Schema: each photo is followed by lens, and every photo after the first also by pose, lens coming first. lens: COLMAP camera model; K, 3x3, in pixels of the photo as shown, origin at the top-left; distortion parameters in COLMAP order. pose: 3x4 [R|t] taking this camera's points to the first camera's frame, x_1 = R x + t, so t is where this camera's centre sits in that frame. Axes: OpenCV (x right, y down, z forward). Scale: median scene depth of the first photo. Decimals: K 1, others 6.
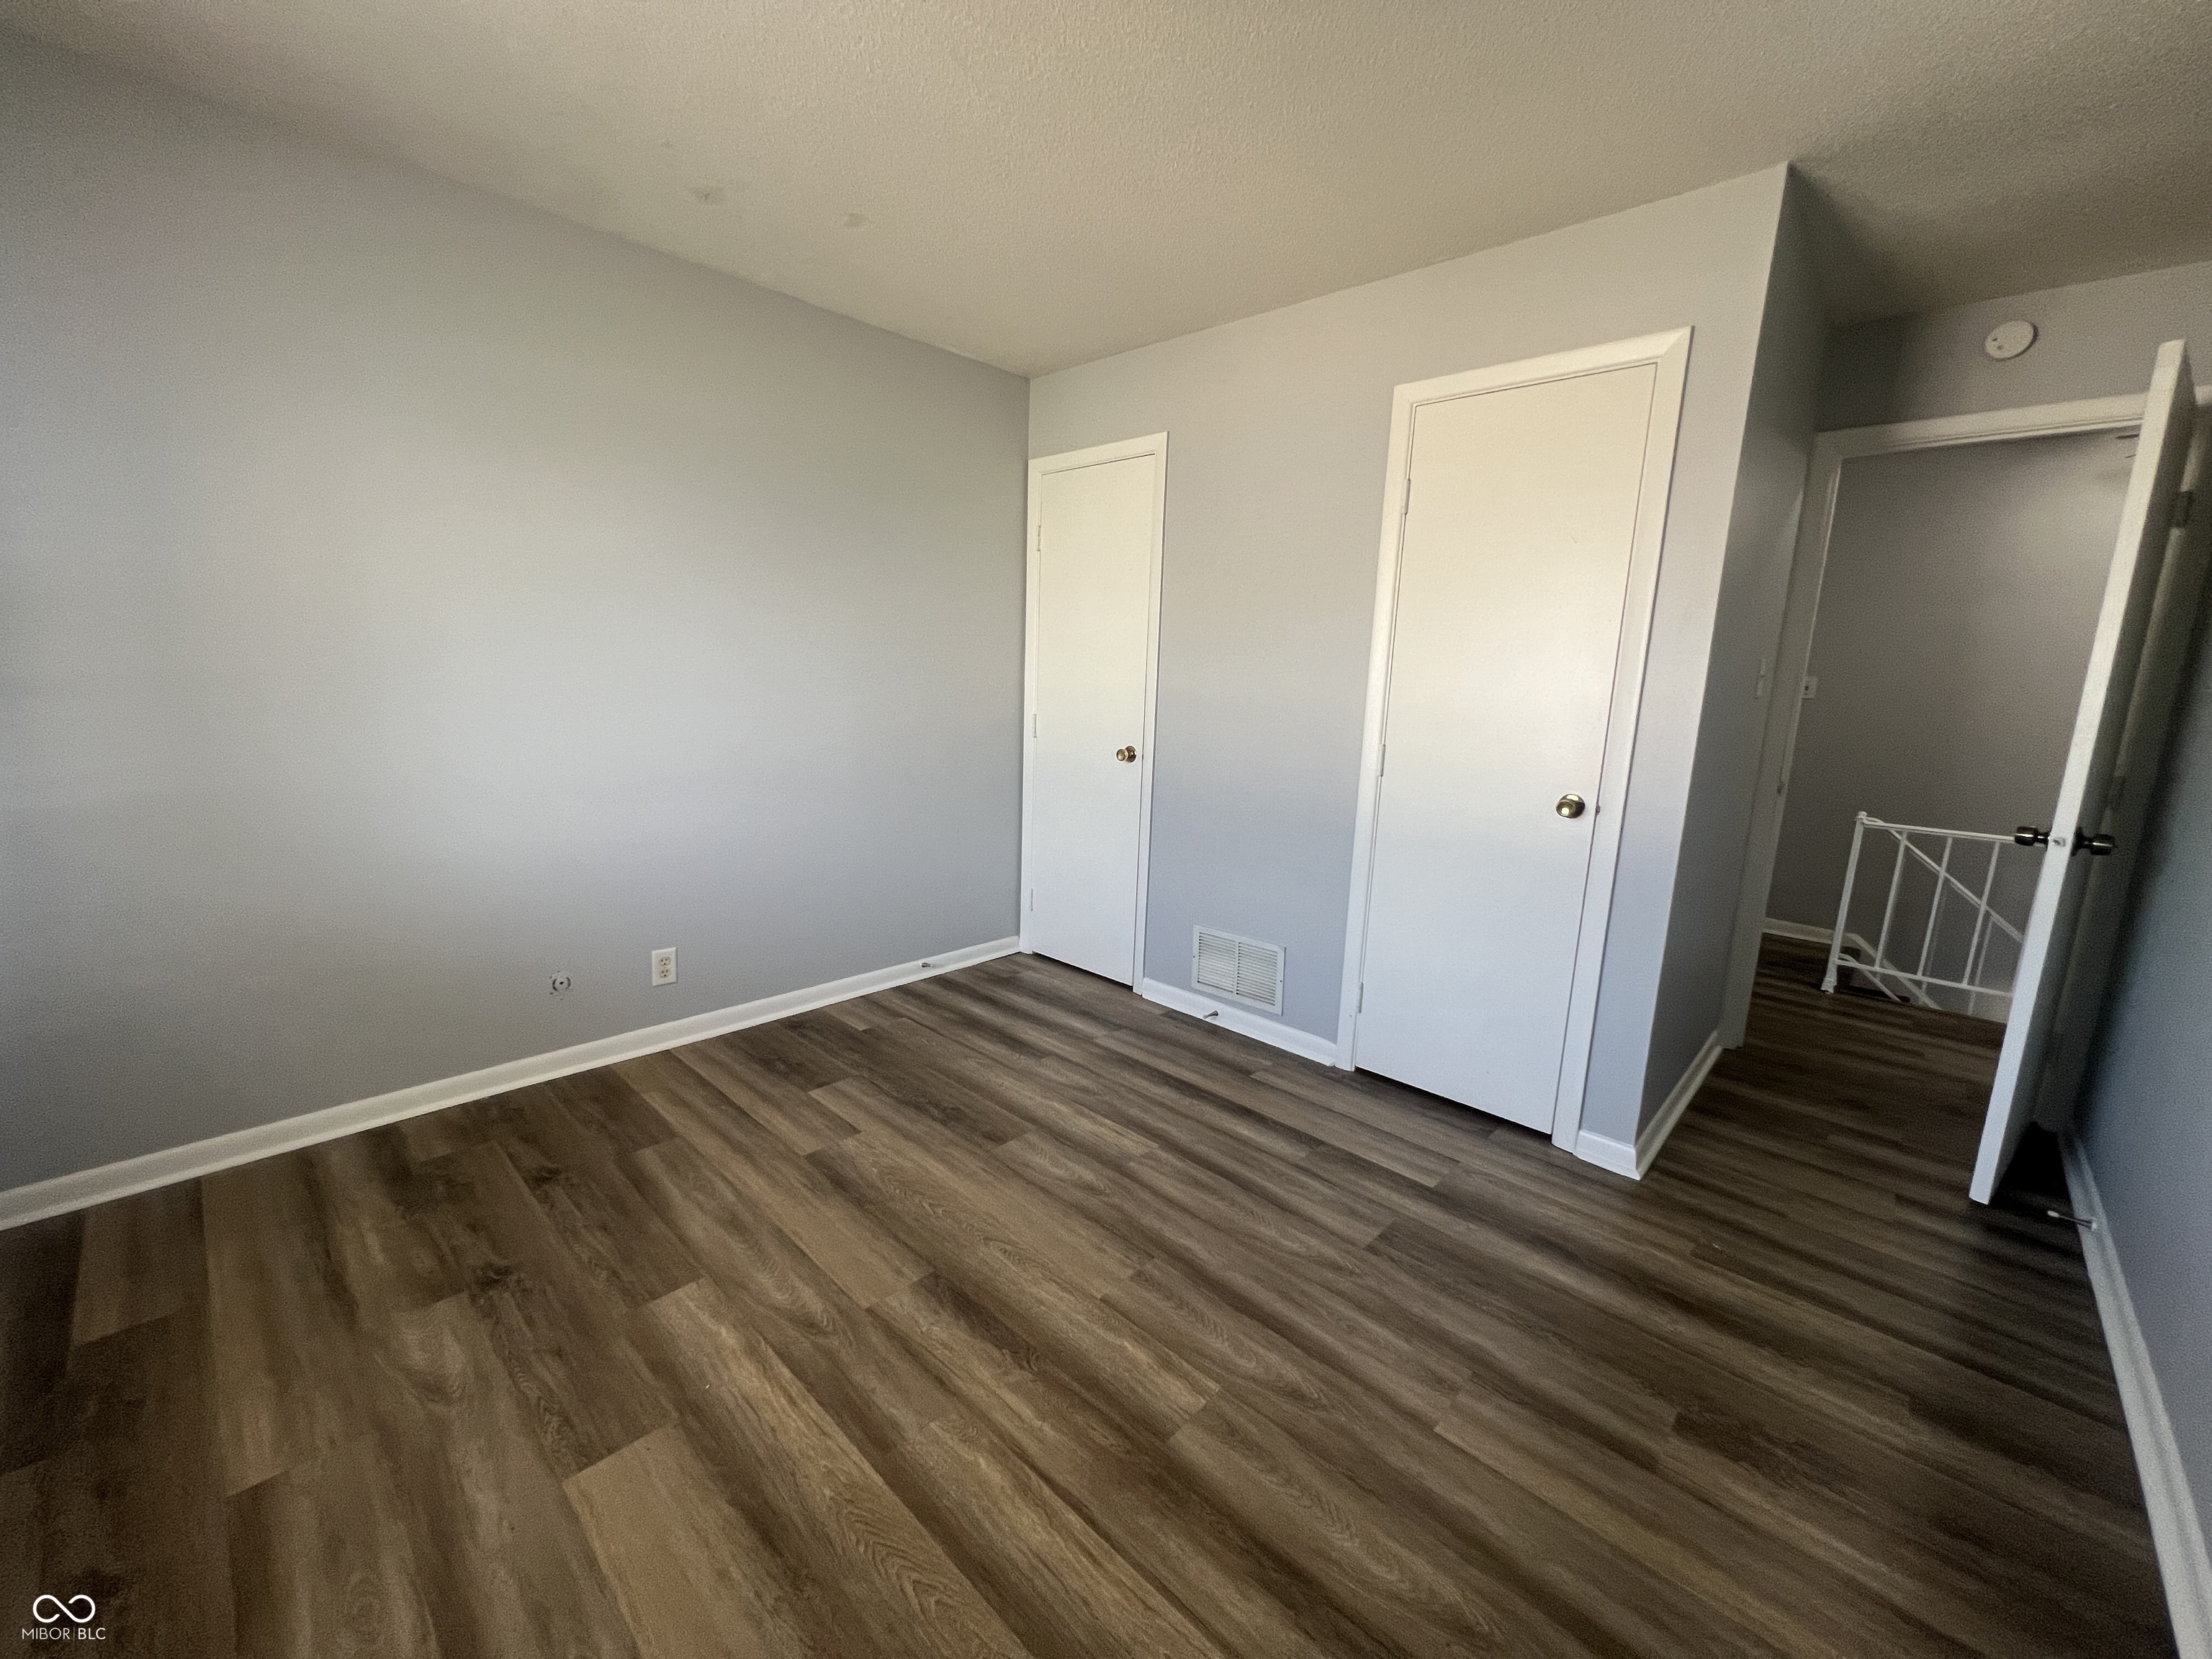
lens RADIAL K [[882.1, 0, 1109.0], [0, 882.1, 814.5], [0, 0, 1]] dist [0.000230, -0.000508]
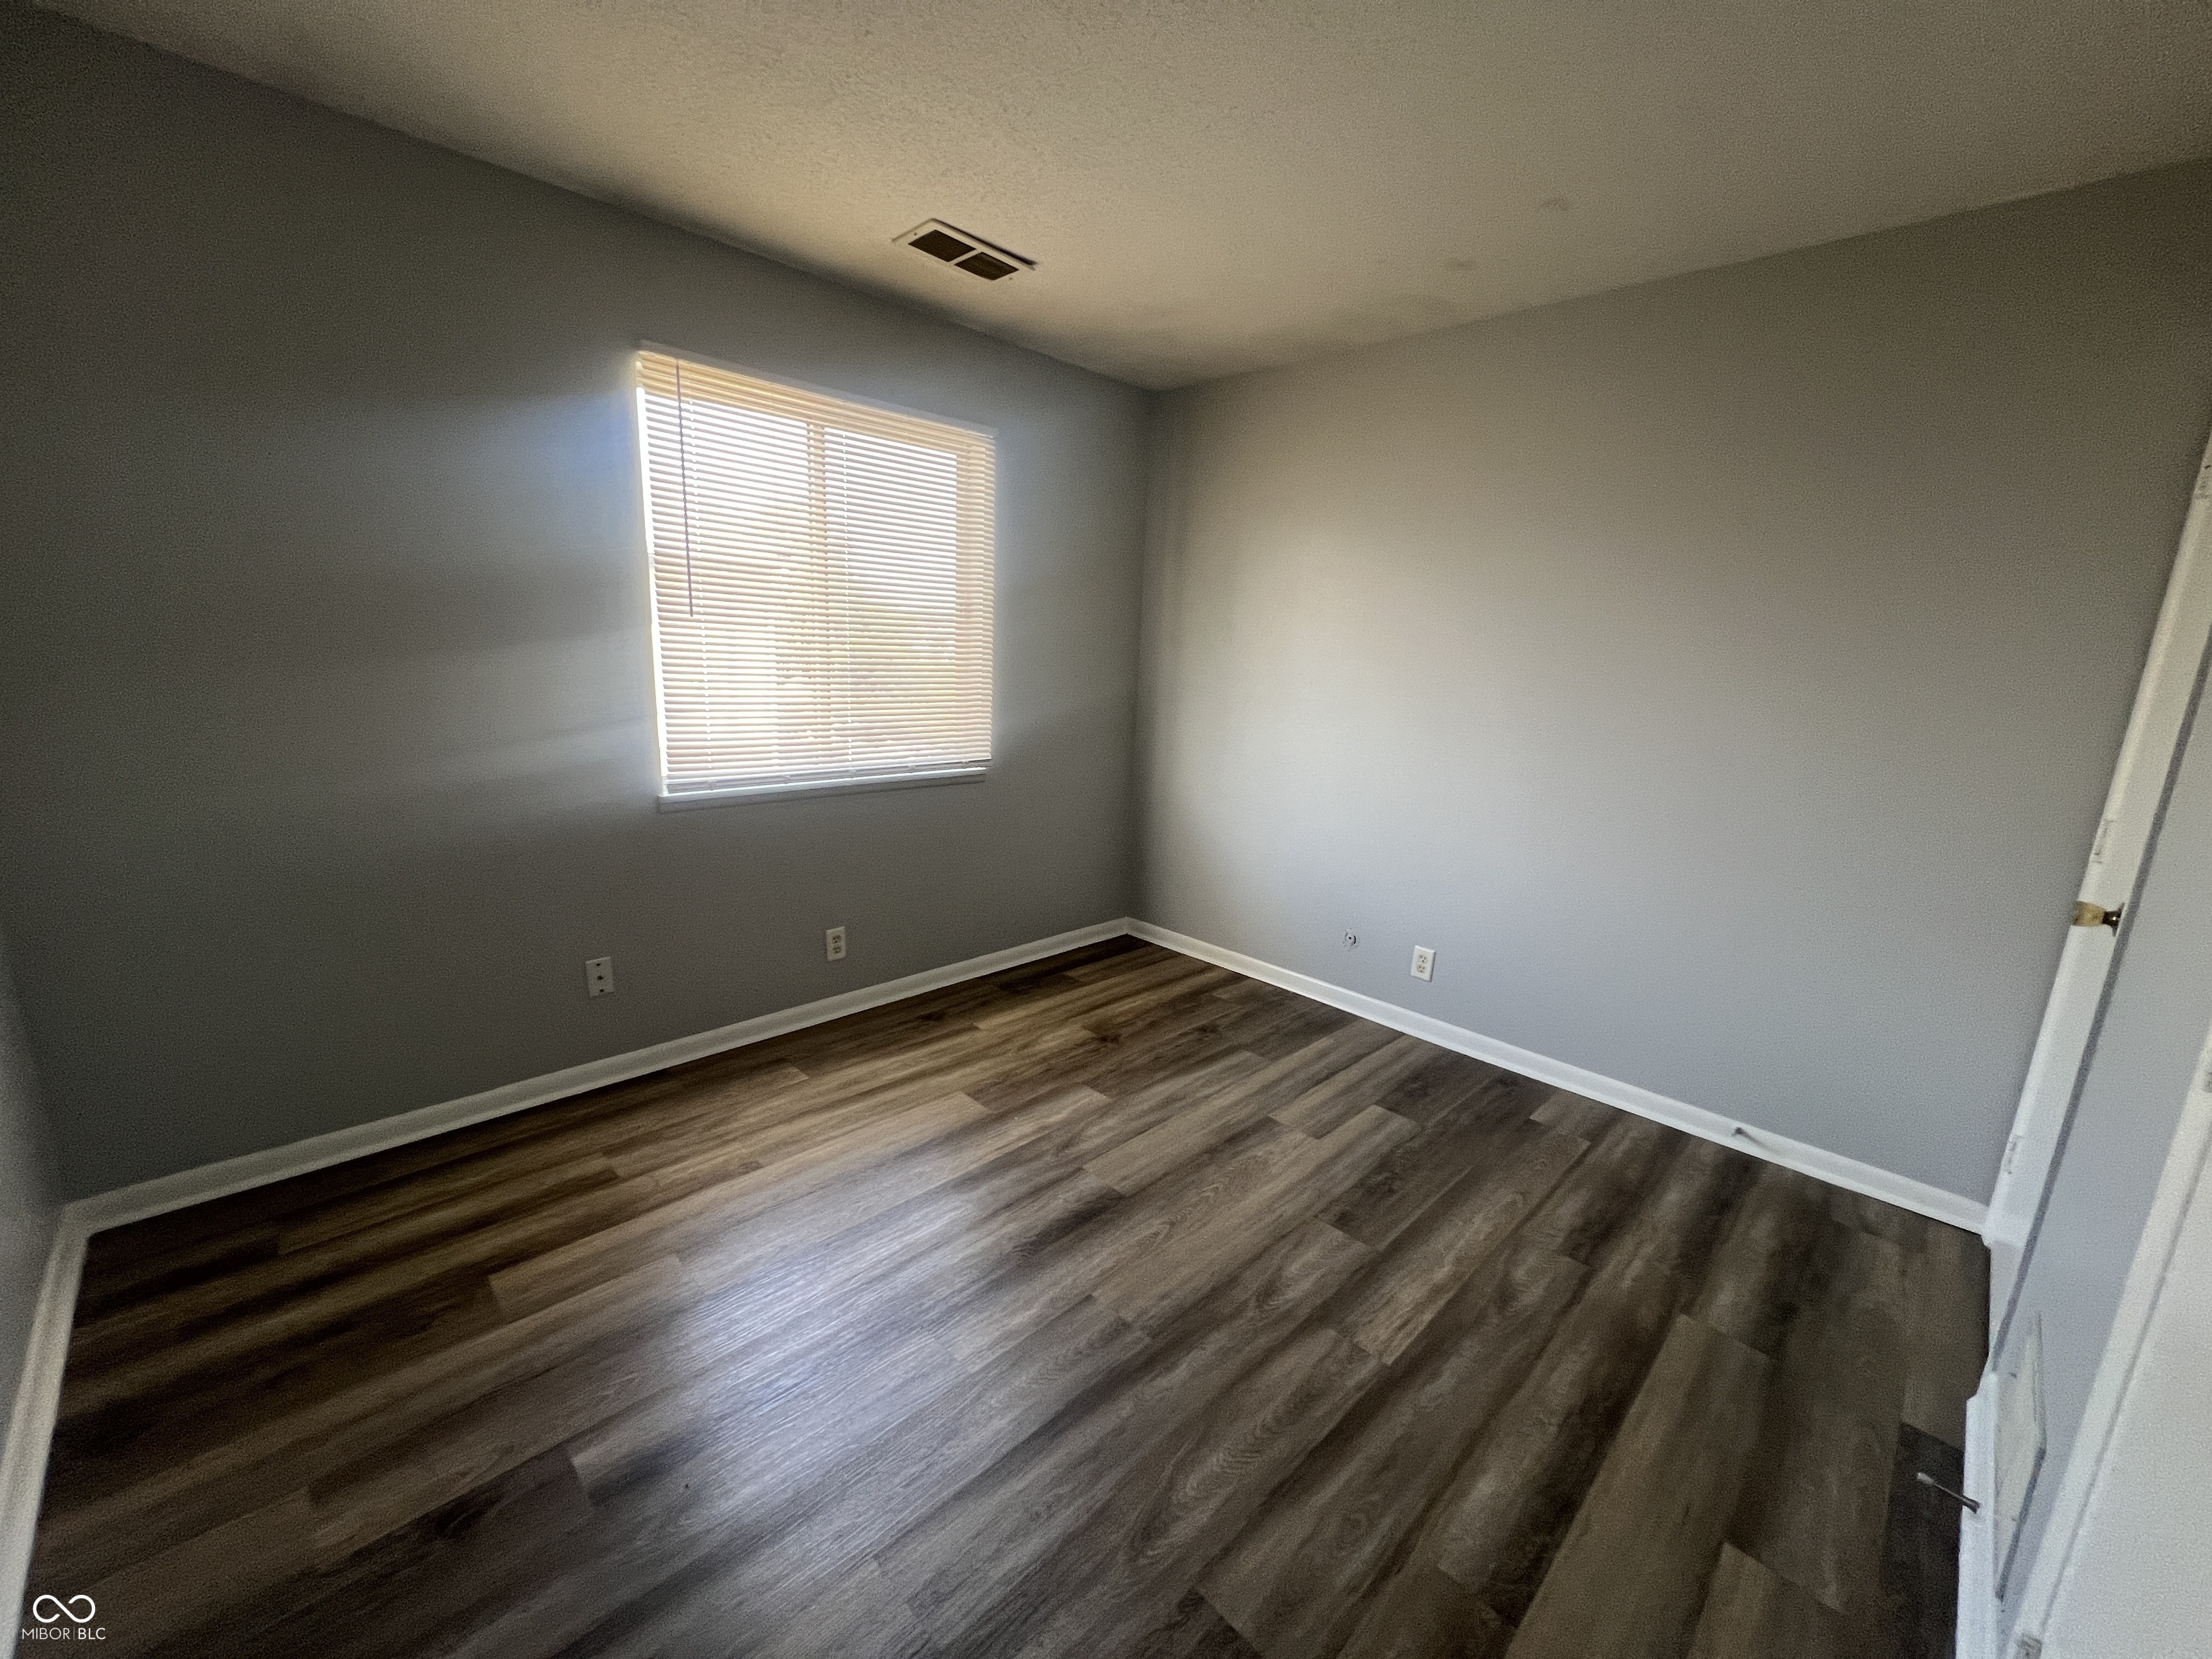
lens RADIAL K [[882.1, 0, 1100.1], [0, 882.1, 838.4], [0, 0, 1]] dist [0.000230, -0.000508]
pose [[-0.026715, 0.180042, -0.983296, 0.700597], [-0.208333, 0.961046, 0.181628, -0.116673], [0.977693, 0.209705, 0.011834, 0.687106]]
